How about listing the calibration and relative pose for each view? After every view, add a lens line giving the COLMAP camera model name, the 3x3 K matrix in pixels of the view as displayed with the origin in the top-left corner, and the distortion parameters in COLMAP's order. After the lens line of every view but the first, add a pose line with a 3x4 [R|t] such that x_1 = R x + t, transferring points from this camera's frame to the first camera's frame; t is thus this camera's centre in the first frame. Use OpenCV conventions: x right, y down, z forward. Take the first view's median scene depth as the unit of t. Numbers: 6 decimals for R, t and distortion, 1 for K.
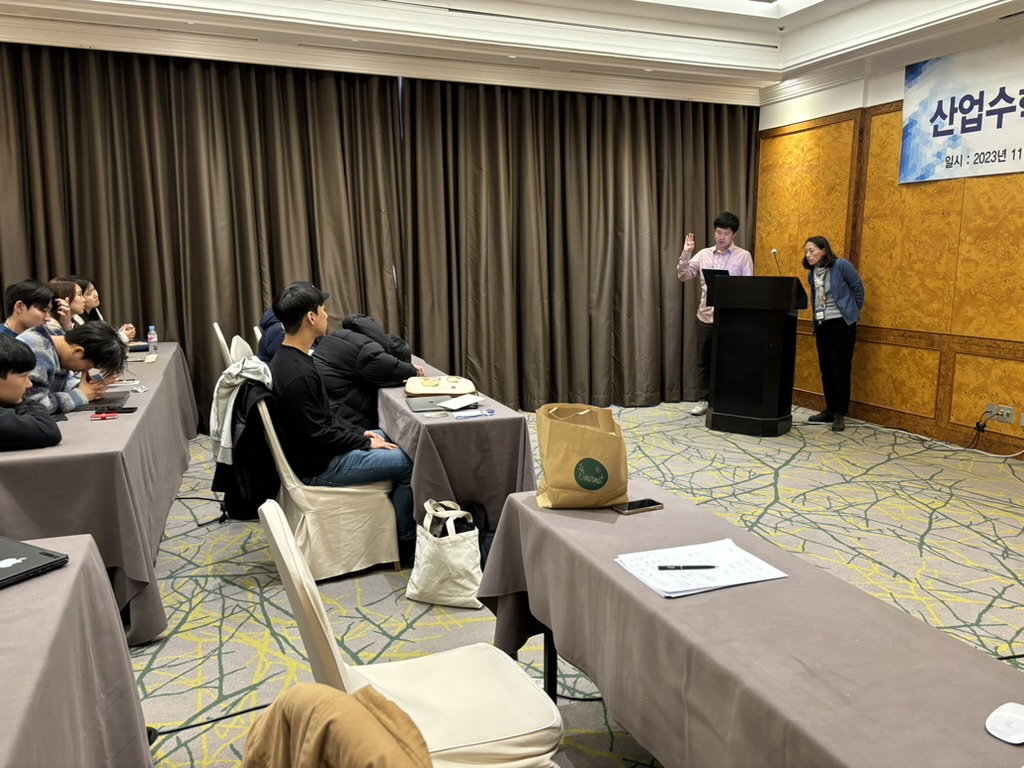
lens RADIAL K [[770.7, 0, 512.2], [0, 770.7, 385.5], [0, 0, 1]] dist [0.031344, -0.037066]
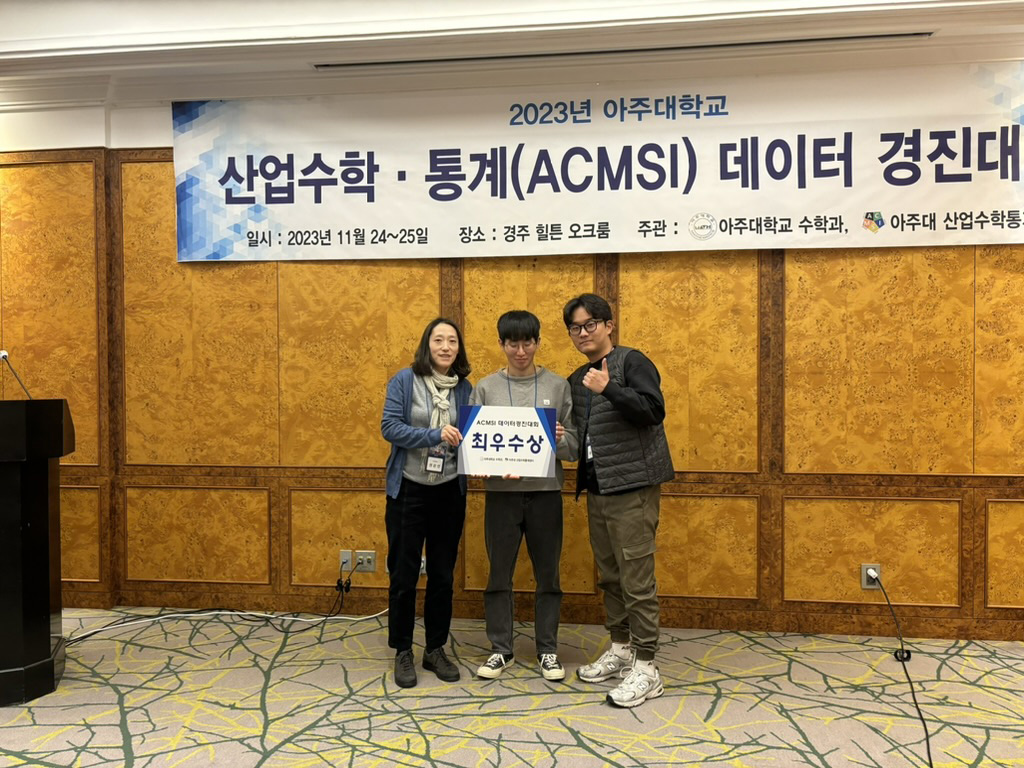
lens RADIAL K [[770.7, 0, 514.0], [0, 770.7, 383.7], [0, 0, 1]] dist [0.031344, -0.037066]
pose [[0.480001, -0.020727, 0.877023, 0.023703], [0.146238, 0.987623, -0.056696, -0.067668], [-0.864993, 0.155468, 0.477091, 0.429095]]
